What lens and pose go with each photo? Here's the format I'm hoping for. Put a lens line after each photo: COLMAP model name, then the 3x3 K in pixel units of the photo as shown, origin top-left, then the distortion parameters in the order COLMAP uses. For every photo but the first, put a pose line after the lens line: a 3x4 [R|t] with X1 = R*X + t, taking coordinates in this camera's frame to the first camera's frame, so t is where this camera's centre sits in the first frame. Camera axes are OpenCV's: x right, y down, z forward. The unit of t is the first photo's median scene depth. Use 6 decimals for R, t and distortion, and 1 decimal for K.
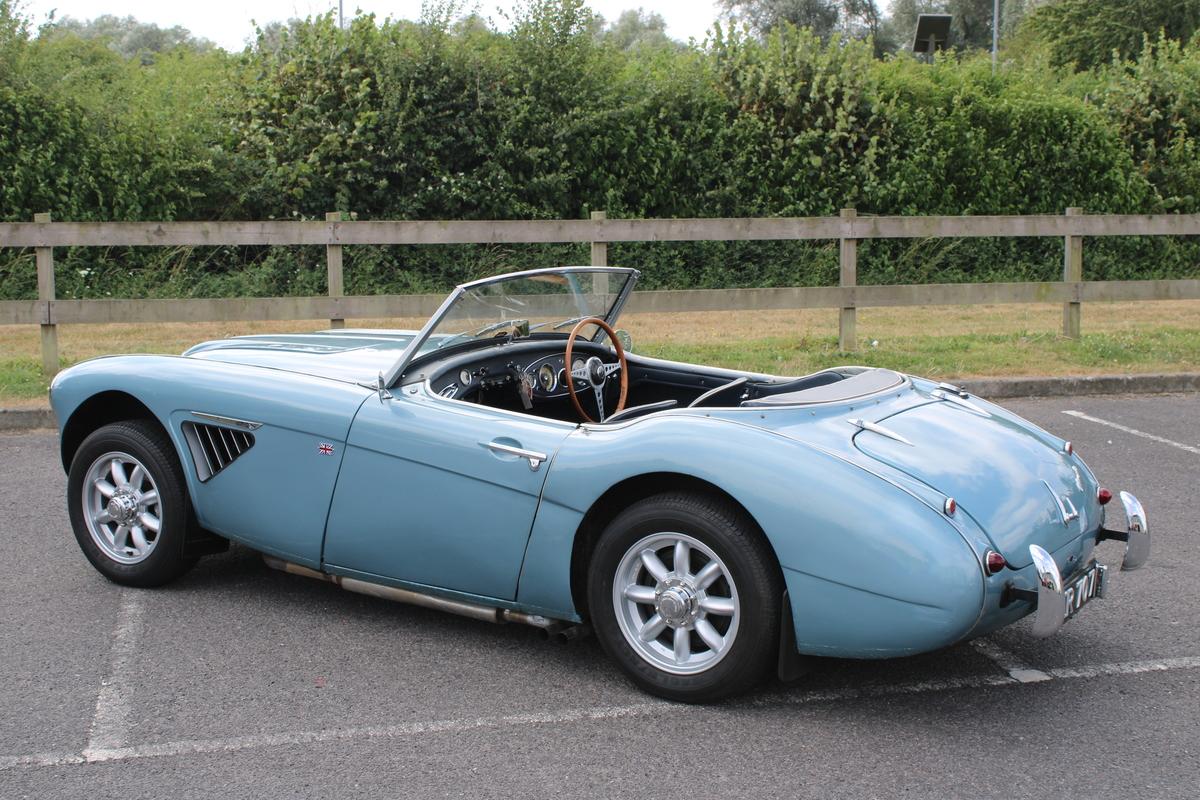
lens RADIAL K [[1685.2, 0, 600.0], [0, 1685.2, 400.0], [0, 0, 1]] dist [-0.037002, 0.053086]
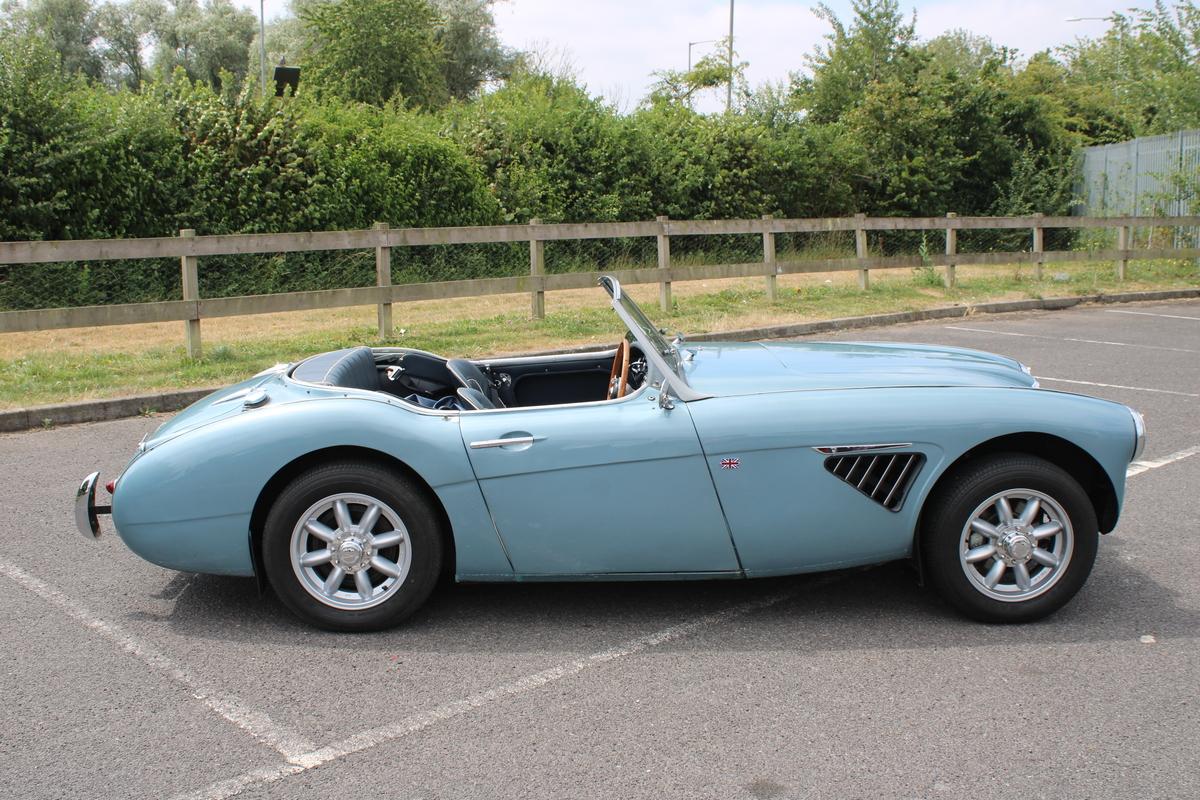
lens RADIAL K [[1323.9, 0, 595.7], [0, 1323.9, 427.1], [0, 0, 1]] dist [-0.104295, 0.157477]
pose [[0.858424, -0.092662, 0.504502, -0.453542], [0.072347, 0.995588, 0.059761, -0.023536], [-0.507813, -0.014801, 0.861340, 0.186284]]
